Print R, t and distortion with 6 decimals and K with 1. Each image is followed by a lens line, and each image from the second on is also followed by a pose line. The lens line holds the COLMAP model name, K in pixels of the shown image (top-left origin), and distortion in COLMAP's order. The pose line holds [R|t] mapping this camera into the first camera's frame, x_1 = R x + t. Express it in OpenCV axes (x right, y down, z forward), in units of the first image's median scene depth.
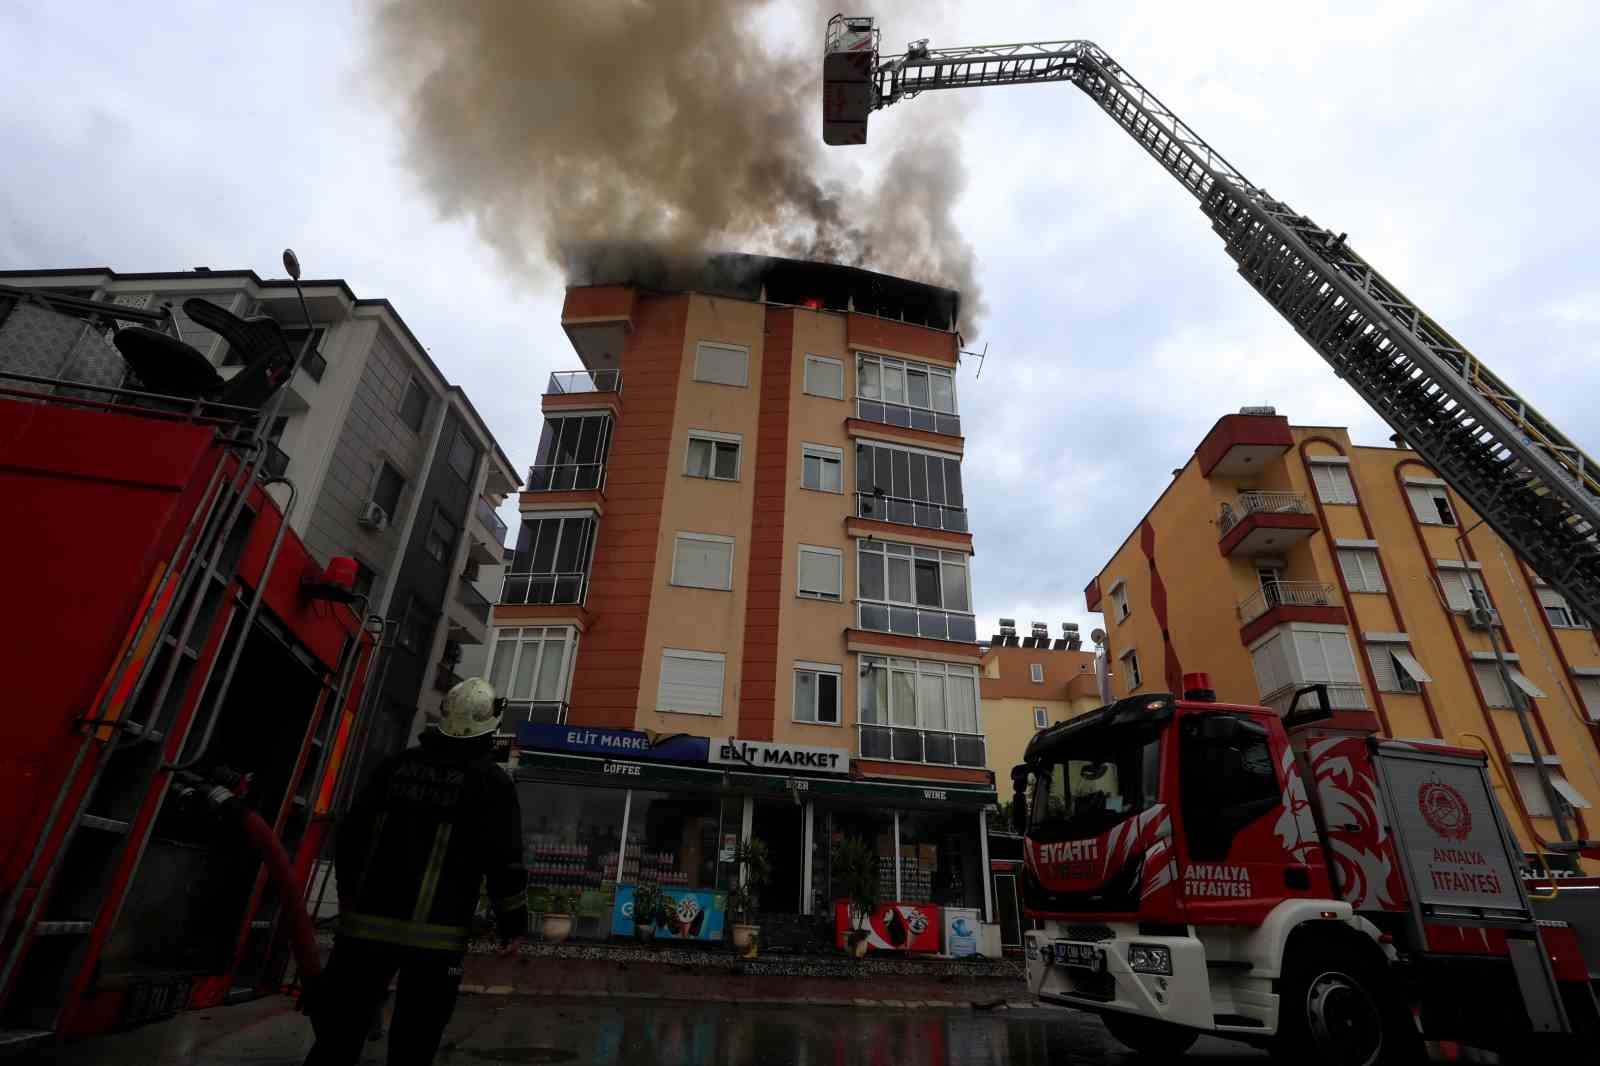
lens RADIAL K [[777.3, 0, 800.2], [0, 777.3, 546.0], [0, 0, 1]] dist [-0.001983, -0.000310]
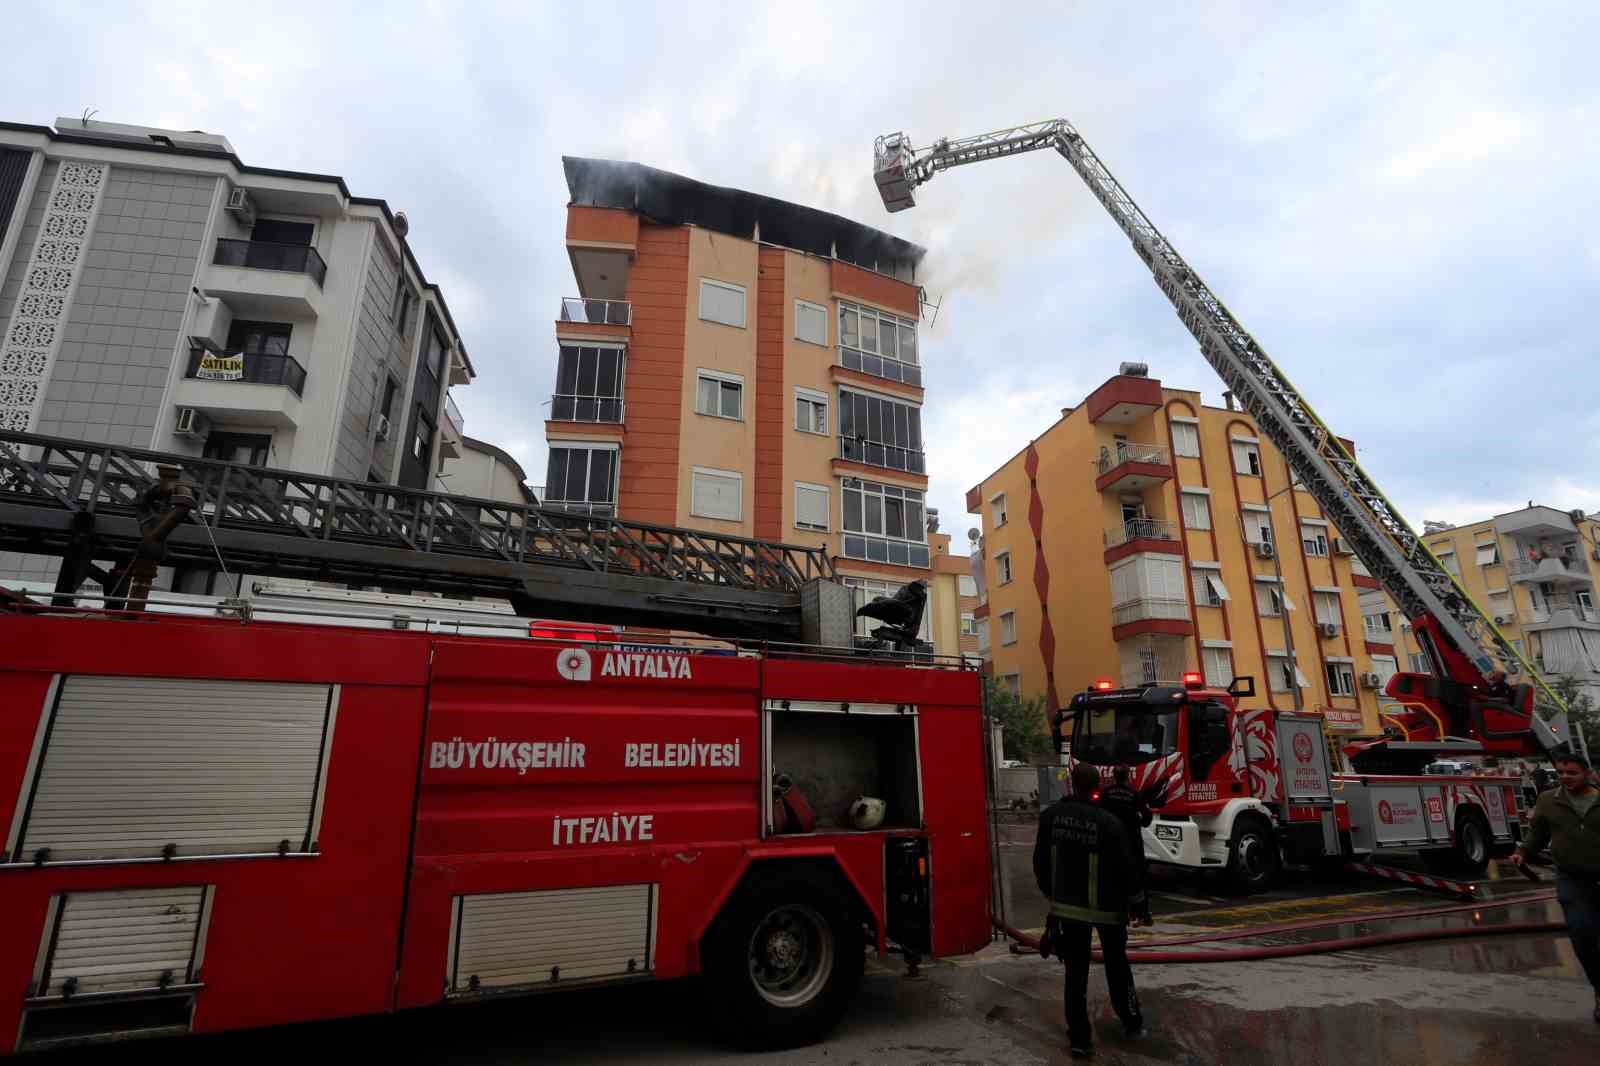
lens RADIAL K [[777.3, 0, 800.2], [0, 777.3, 546.0], [0, 0, 1]] dist [-0.001983, -0.000310]
pose [[0.974064, 0.031270, 0.224099, -0.278903], [-0.074773, 0.979248, 0.188367, -0.141178], [-0.213559, -0.200238, 0.956189, -0.152043]]
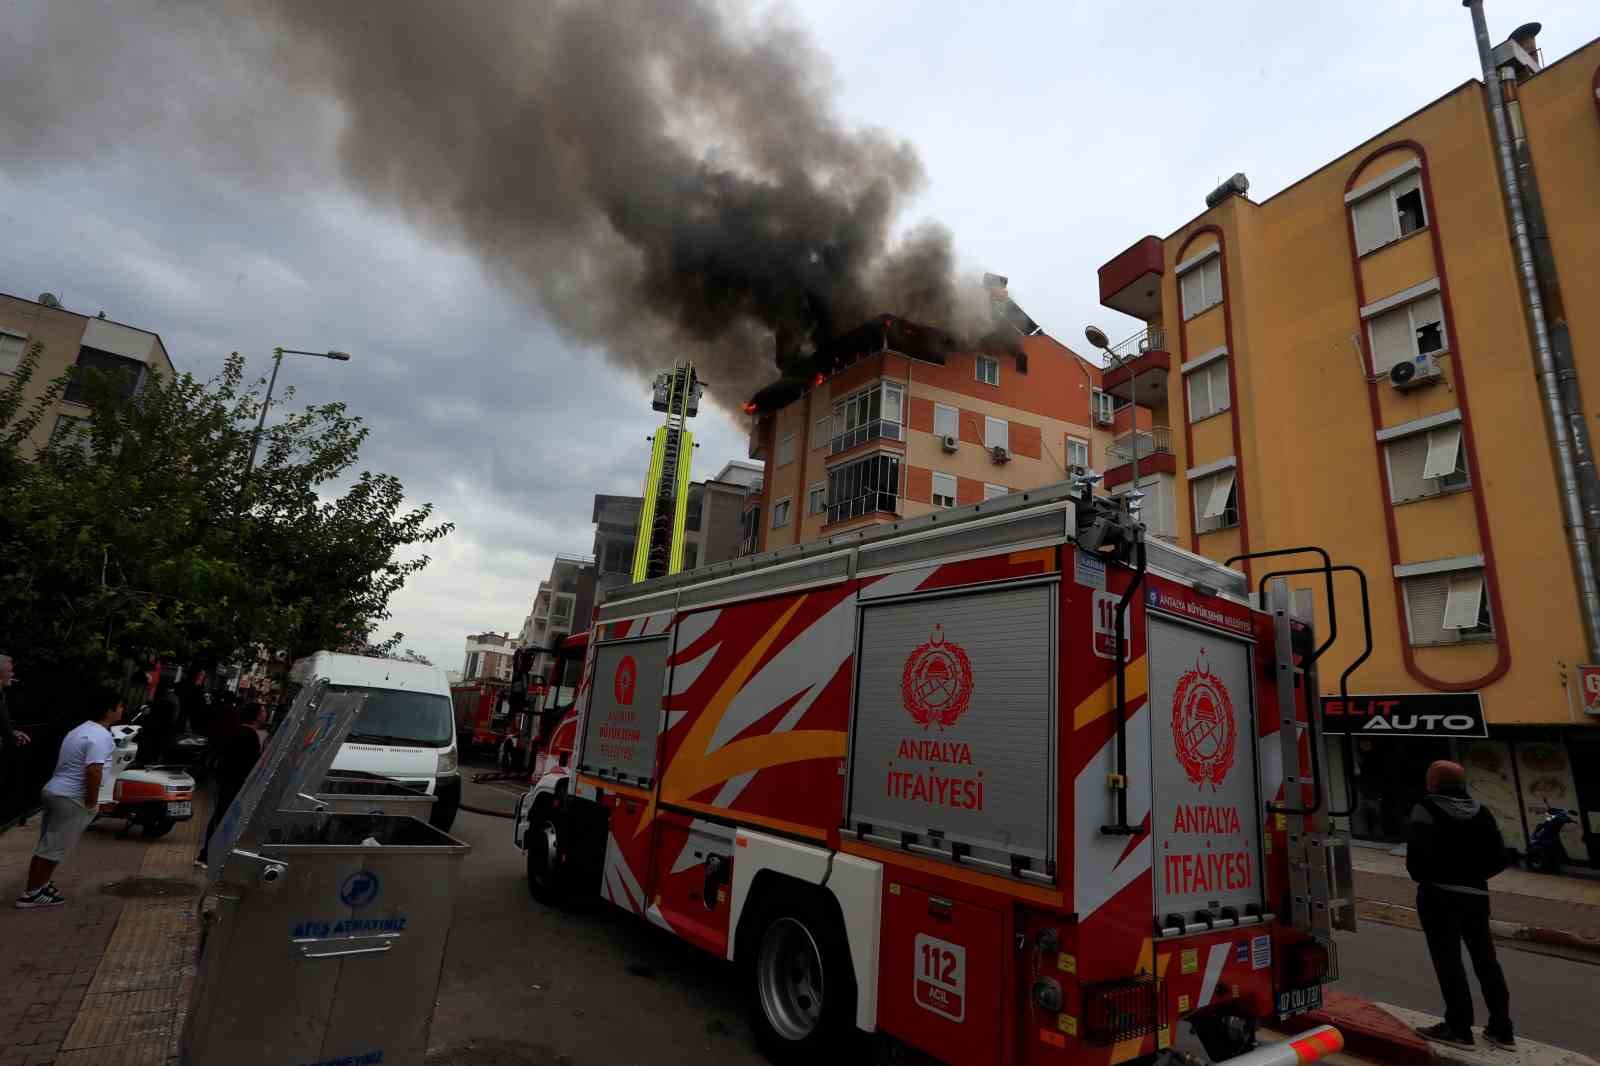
lens RADIAL K [[764.3, 0, 792.8], [0, 764.3, 540.3], [0, 0, 1]] dist [0.000128, -0.000016]
pose [[0.409265, -0.242484, -0.879604, 1.614809], [0.367259, 0.926275, -0.084471, 0.113471], [0.835238, -0.288471, 0.468146, 0.214700]]
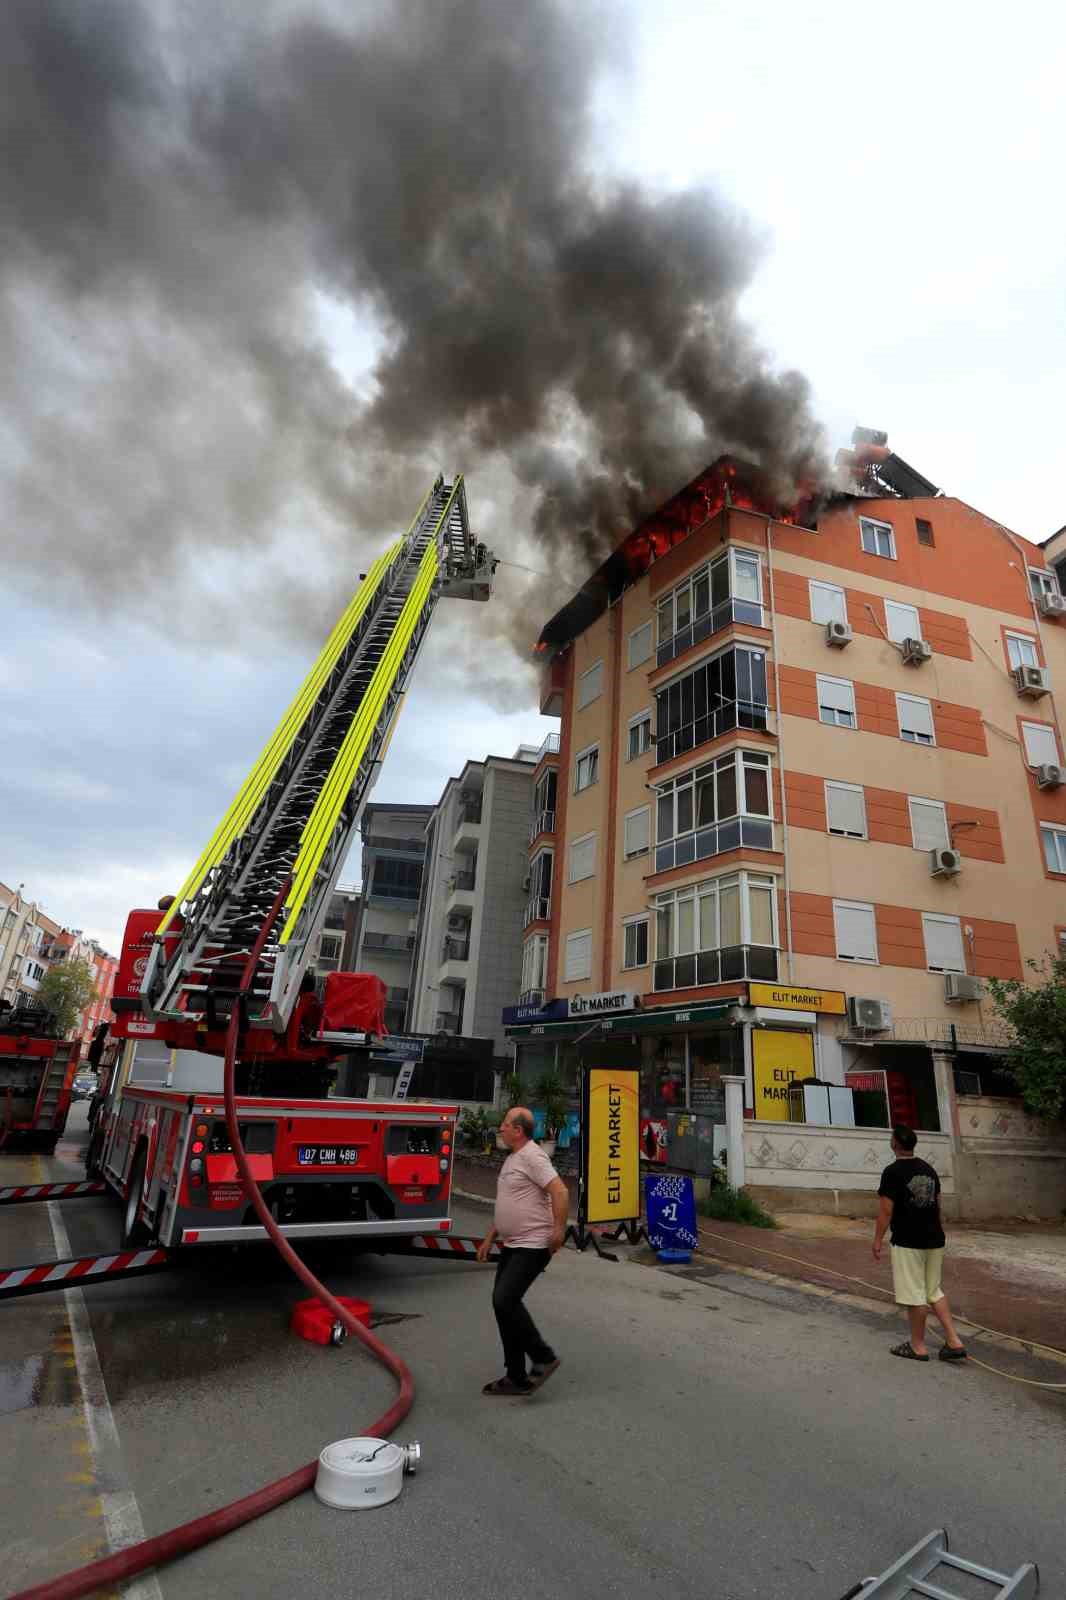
lens RADIAL K [[777.3, 0, 533.0], [0, 777.3, 800.0], [0, 0, 1]] dist [-0.001983, -0.000310]
pose [[0.327521, -0.366255, -0.870969, 1.053516], [0.392946, 0.891113, -0.226961, 0.204238], [0.859258, -0.267909, 0.435777, 0.421558]]
